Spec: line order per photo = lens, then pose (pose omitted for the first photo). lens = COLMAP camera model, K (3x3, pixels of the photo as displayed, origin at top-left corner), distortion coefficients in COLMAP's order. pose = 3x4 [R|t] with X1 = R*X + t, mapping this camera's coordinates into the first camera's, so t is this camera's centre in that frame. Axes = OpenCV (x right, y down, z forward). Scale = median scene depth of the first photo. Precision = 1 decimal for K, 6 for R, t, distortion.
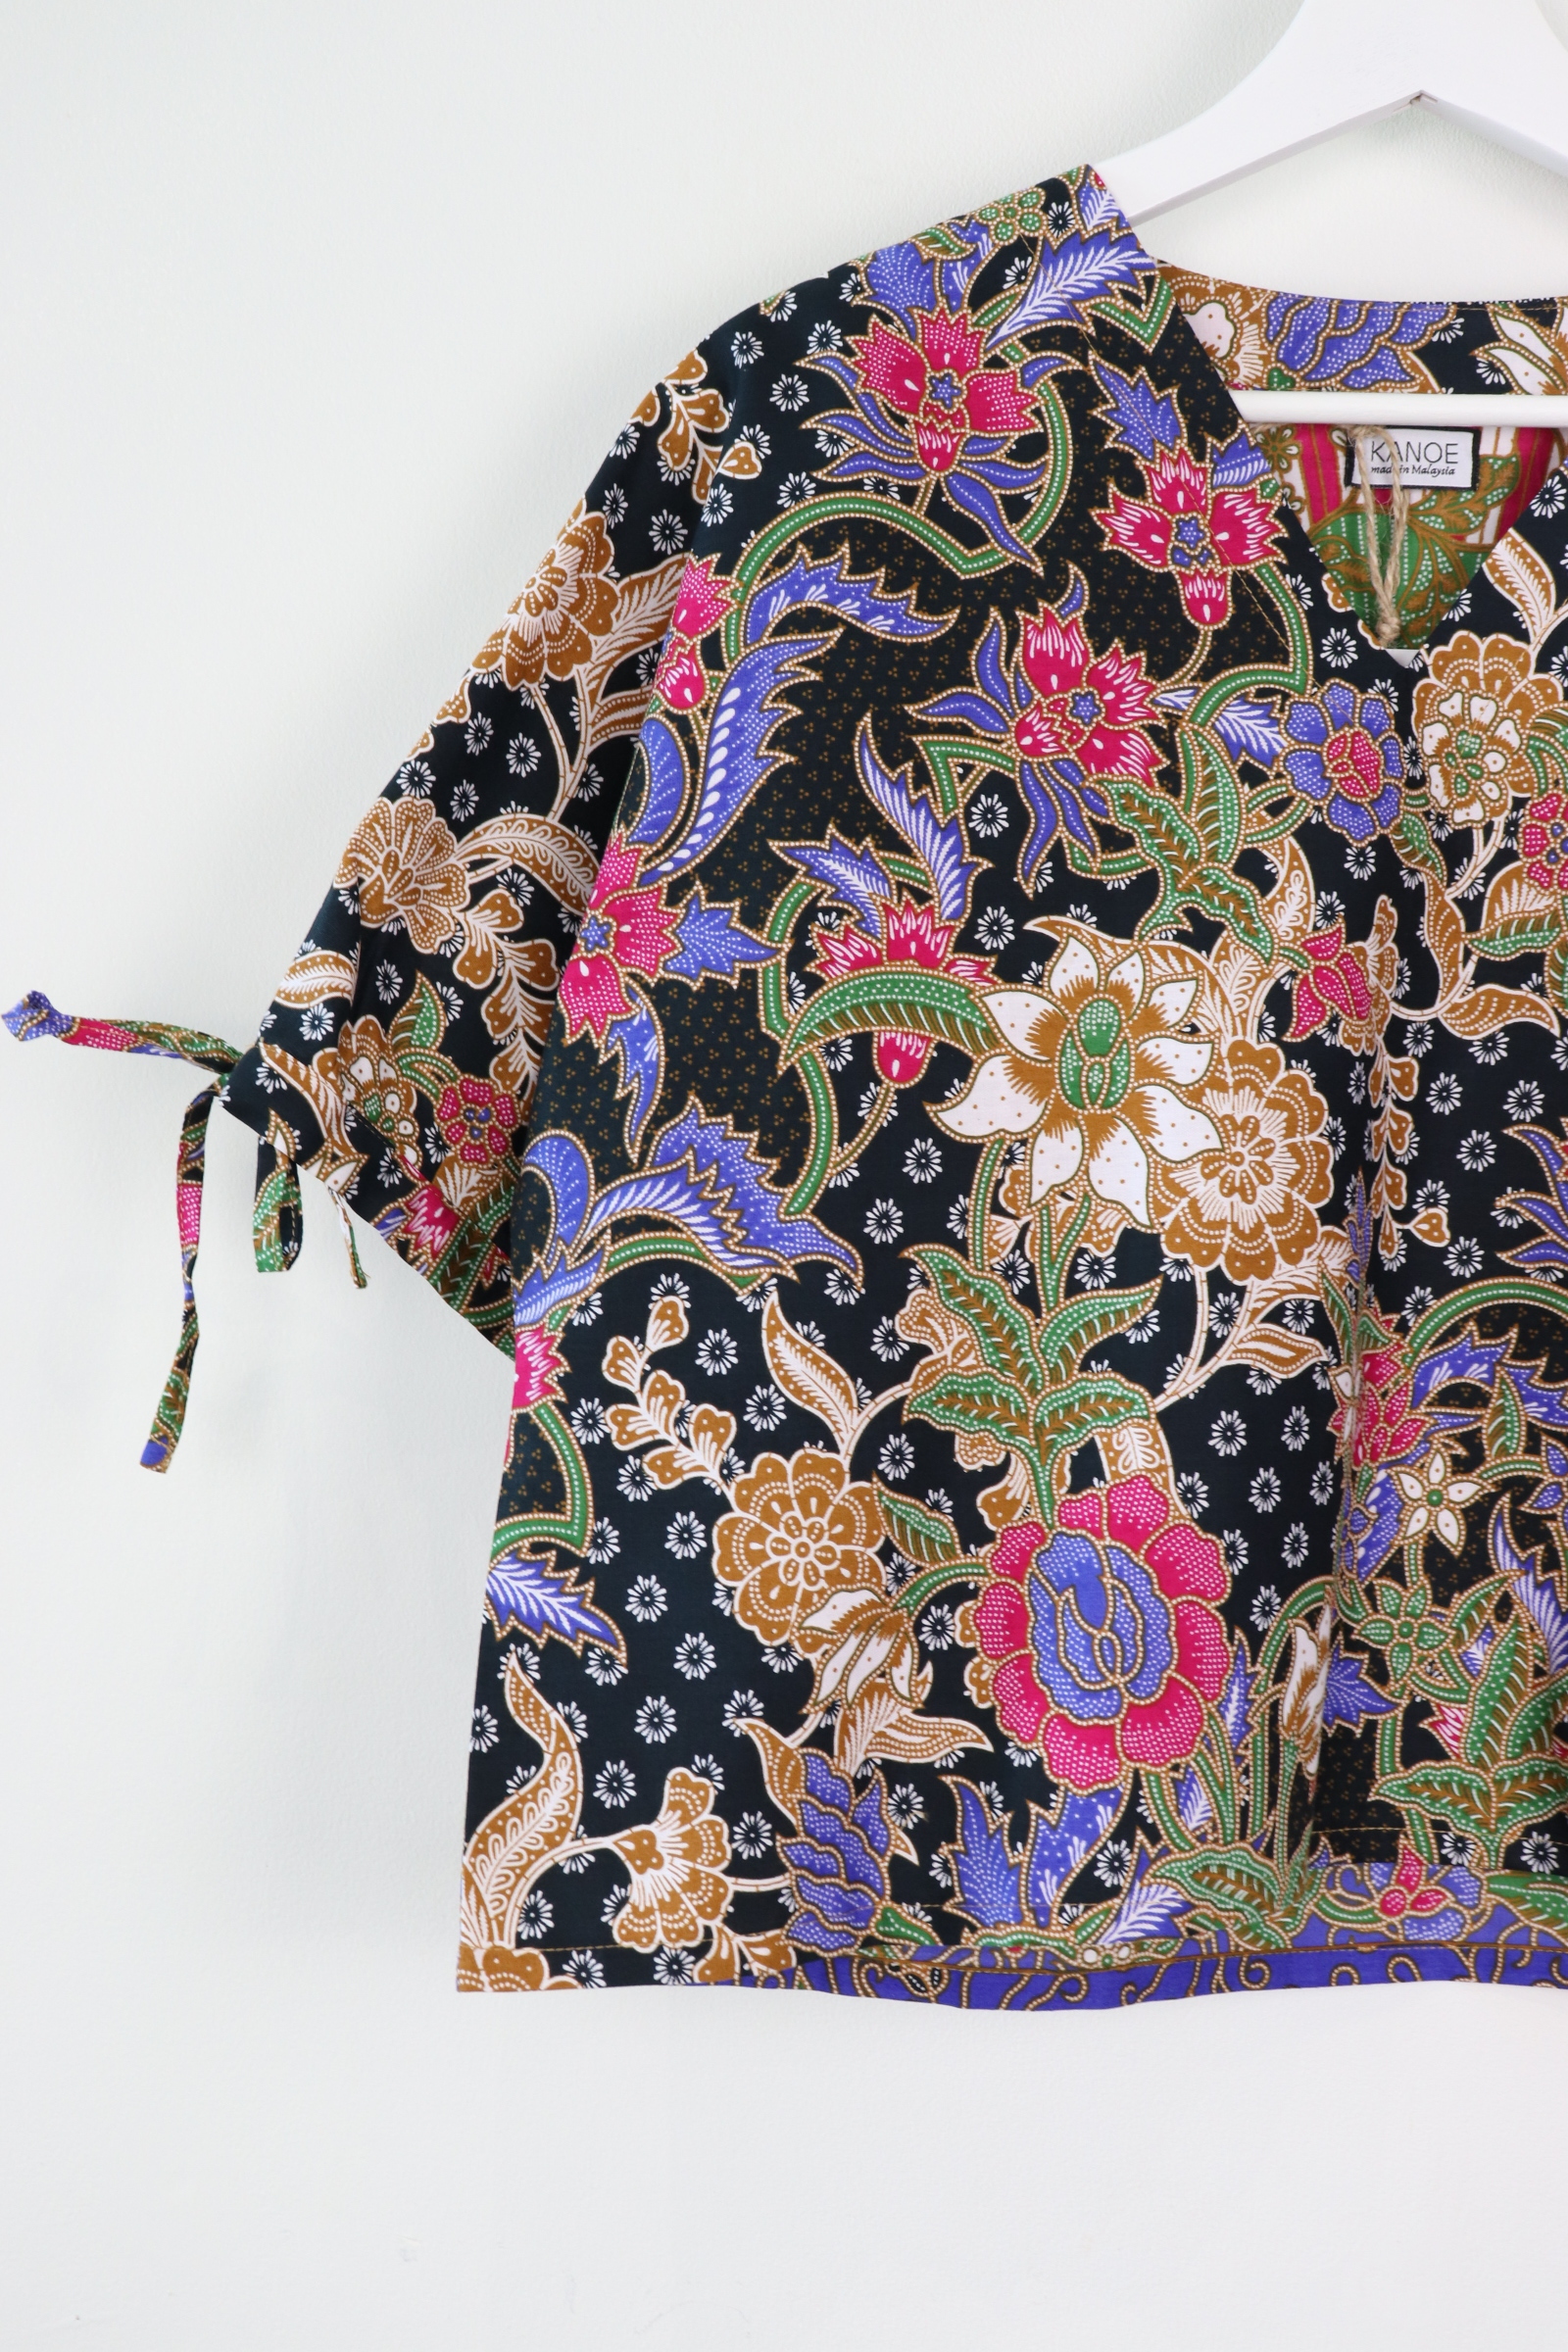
lens RADIAL K [[2601.4, 0, 784.0], [0, 2601.4, 1176.0], [0, 0, 1]] dist [-0.091808, 0.149668]
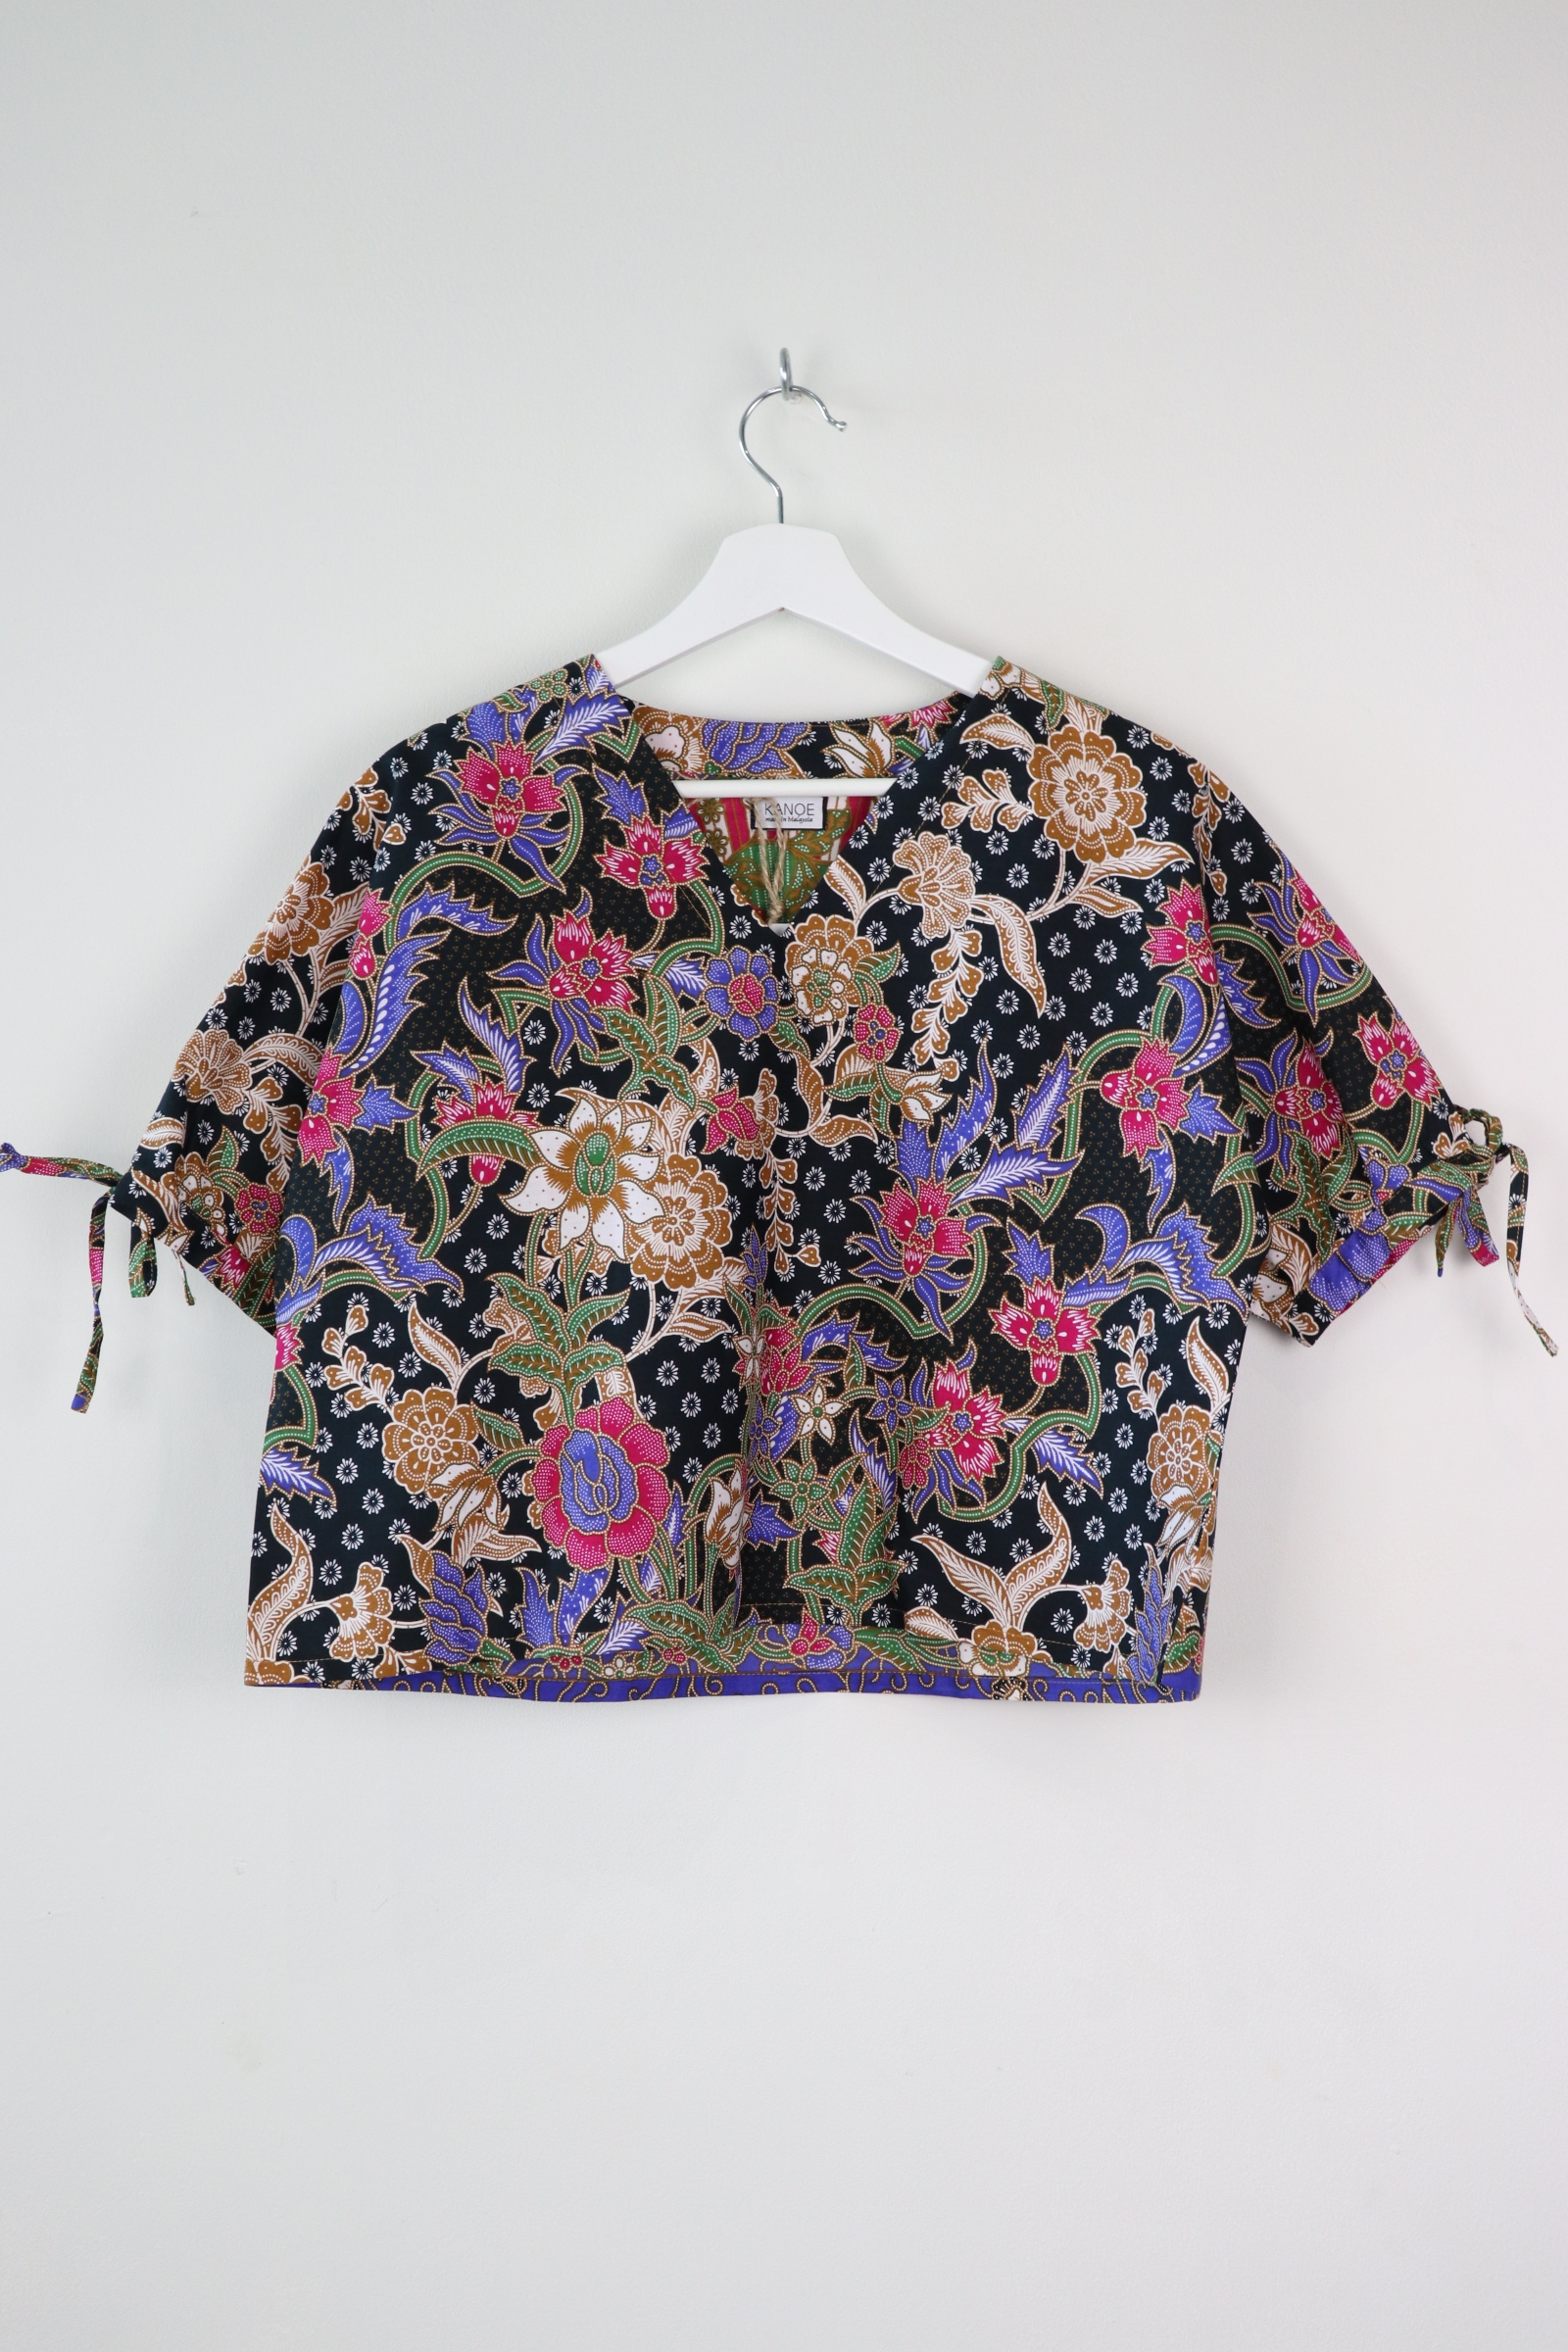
lens RADIAL K [[2601.4, 0, 784.0], [0, 2601.4, 1176.0], [0, 0, 1]] dist [-0.091808, 0.149668]
pose [[0.999667, -0.025745, 0.001640, 0.242142], [0.025764, 0.999589, -0.012607, -0.012691], [-0.001315, 0.012645, 0.999919, -0.778684]]
